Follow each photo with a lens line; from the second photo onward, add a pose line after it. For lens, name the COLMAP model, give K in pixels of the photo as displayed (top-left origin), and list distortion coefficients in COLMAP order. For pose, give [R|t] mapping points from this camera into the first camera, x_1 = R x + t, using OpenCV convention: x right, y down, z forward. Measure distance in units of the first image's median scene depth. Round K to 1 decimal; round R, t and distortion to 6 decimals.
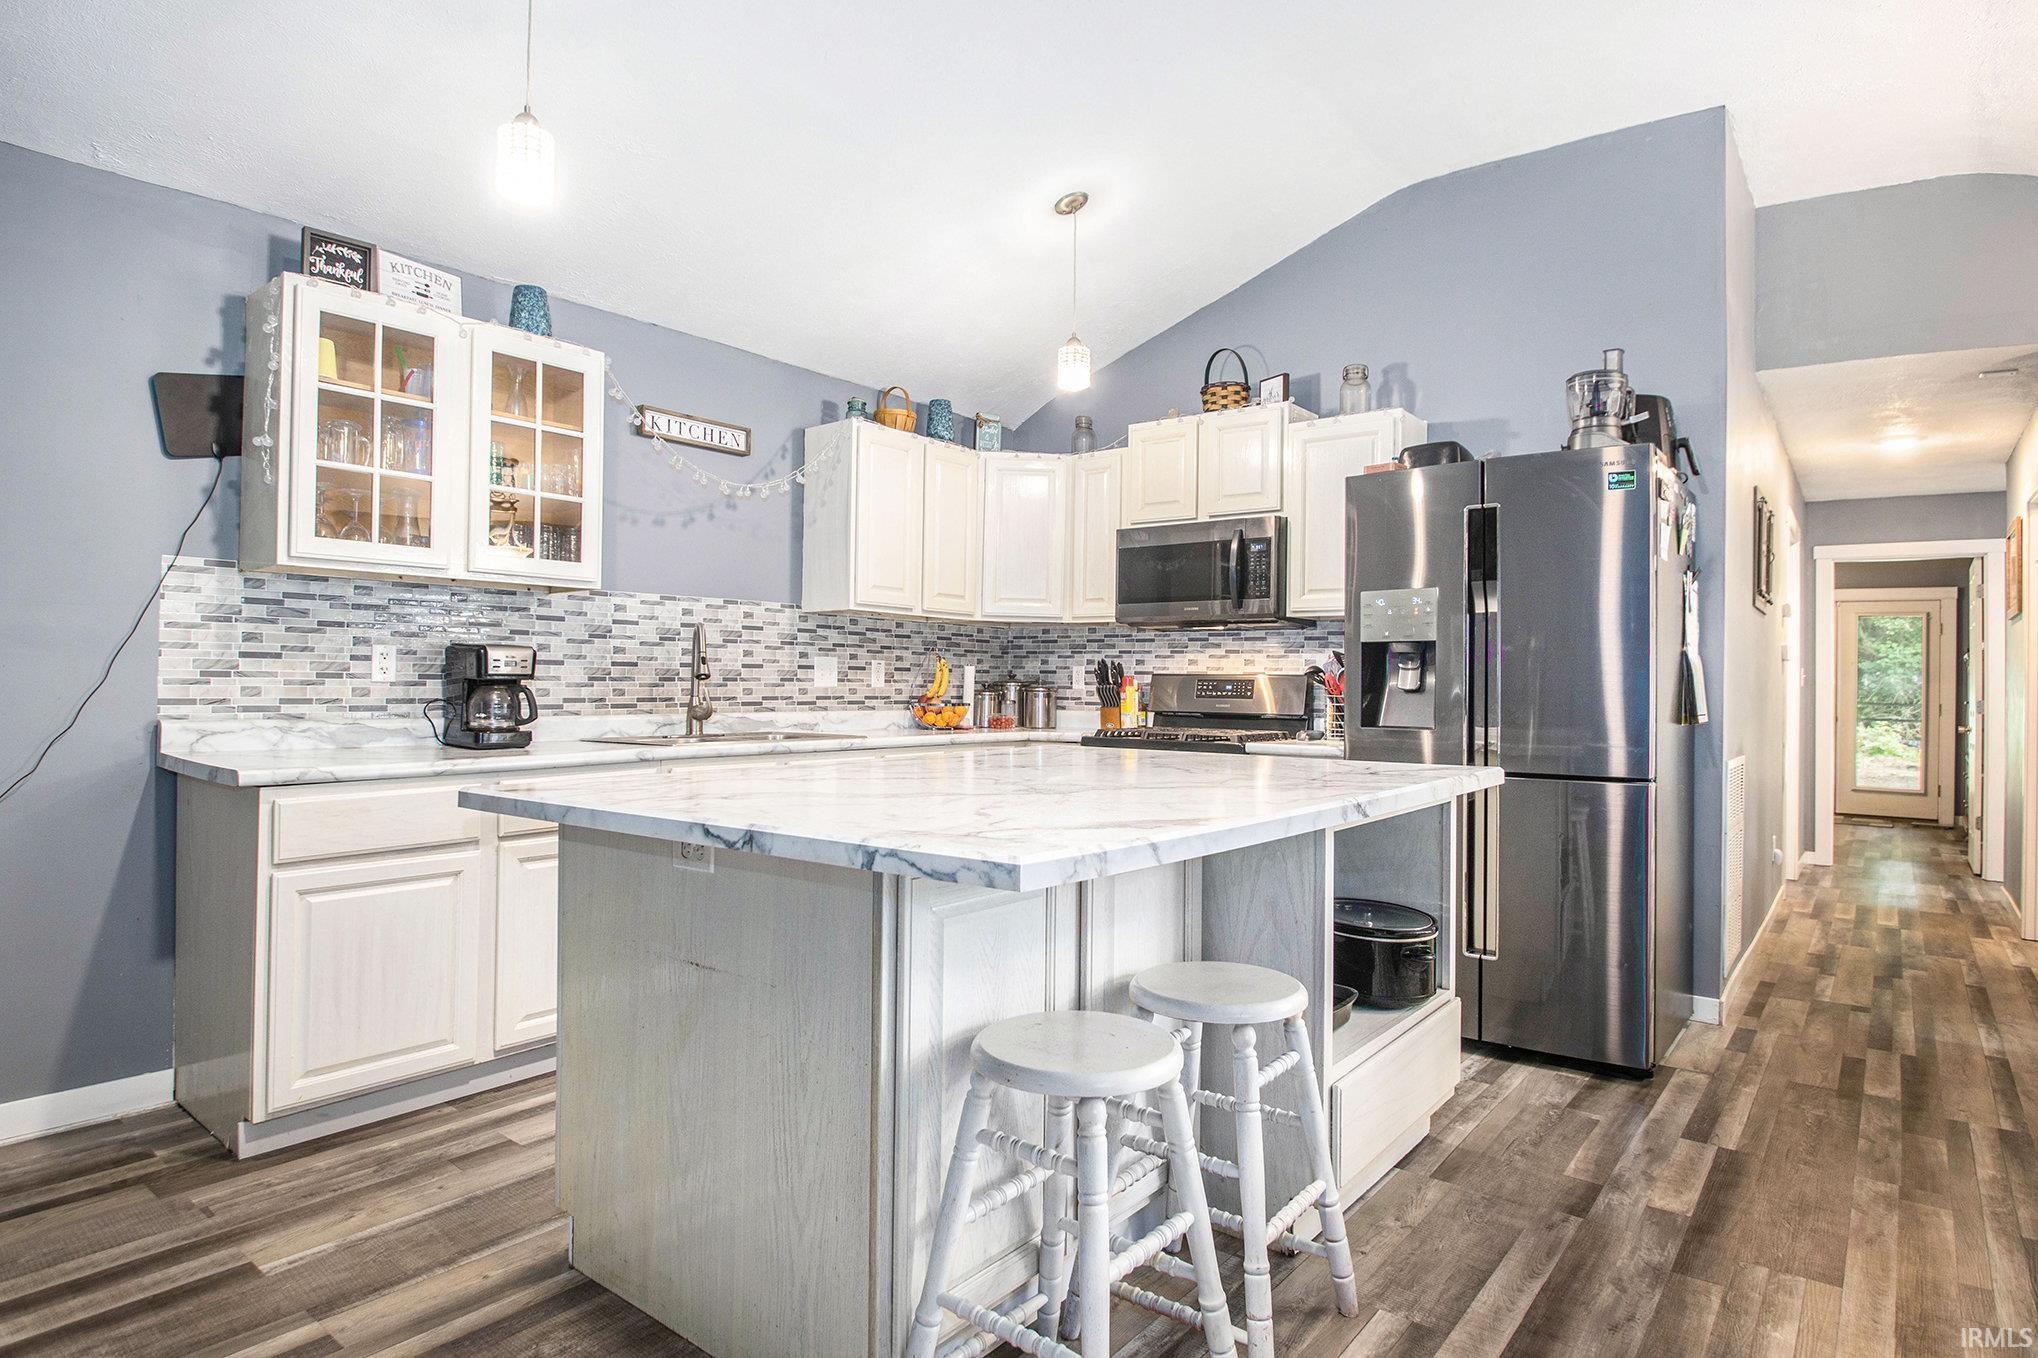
lens RADIAL K [[1121.7, 0, 1007.4], [0, 1121.7, 684.5], [0, 0, 1]] dist [-0.003493, -0.007747]
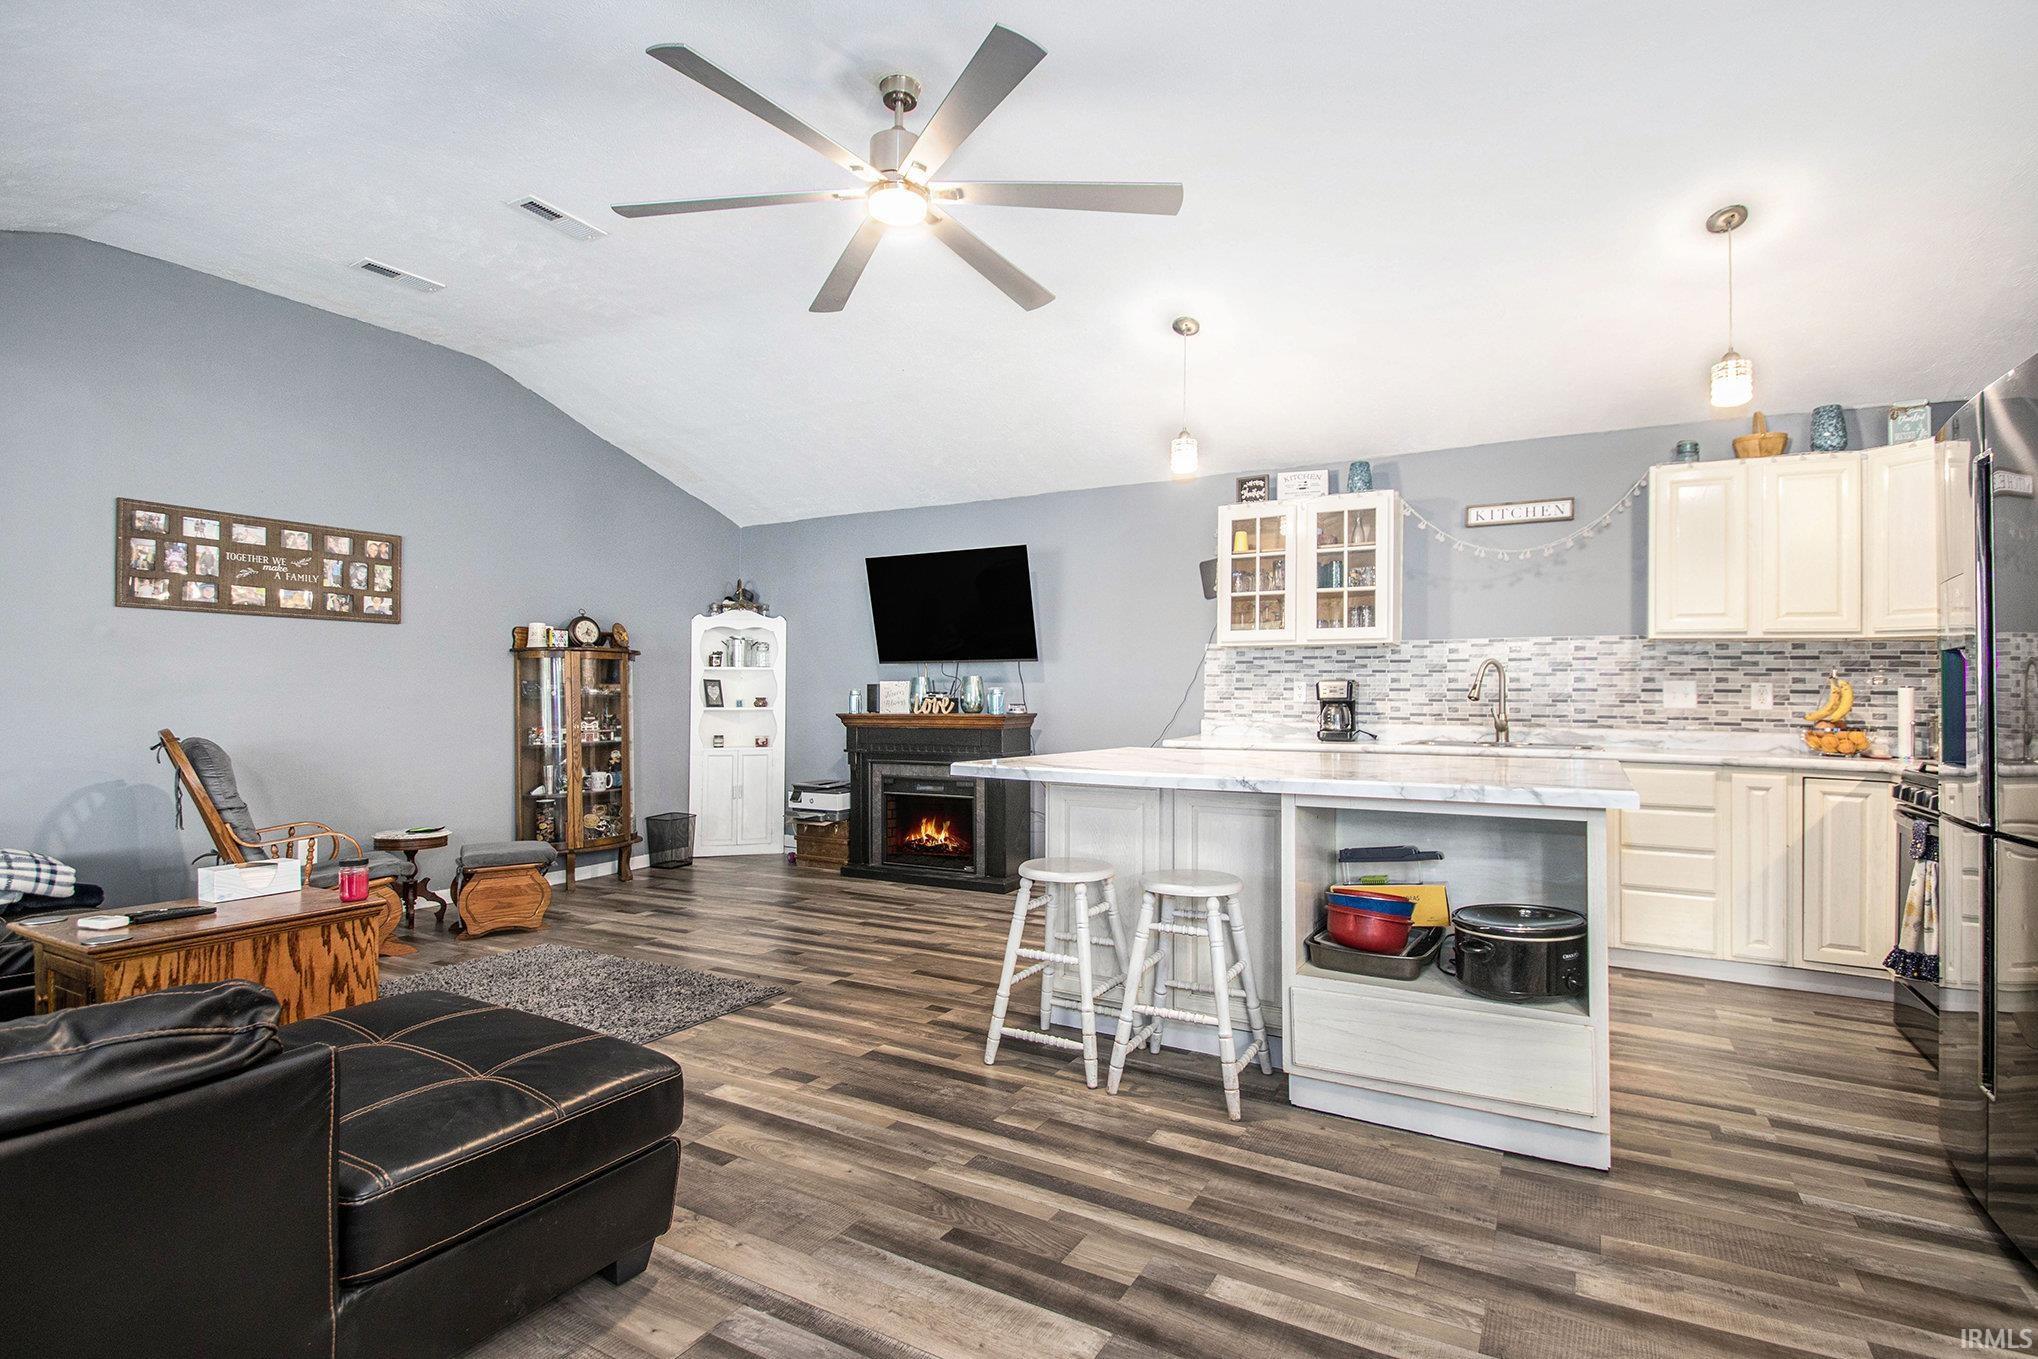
lens RADIAL K [[1002.6, 0, 1027.0], [0, 1002.6, 696.5], [0, 0, 1]] dist [-0.019082, 0.001581]
pose [[0.134008, -0.007598, -0.990951, 0.850575], [-0.009047, 0.999920, -0.008890, 0.006177], [0.990939, 0.010156, 0.133928, 0.288136]]
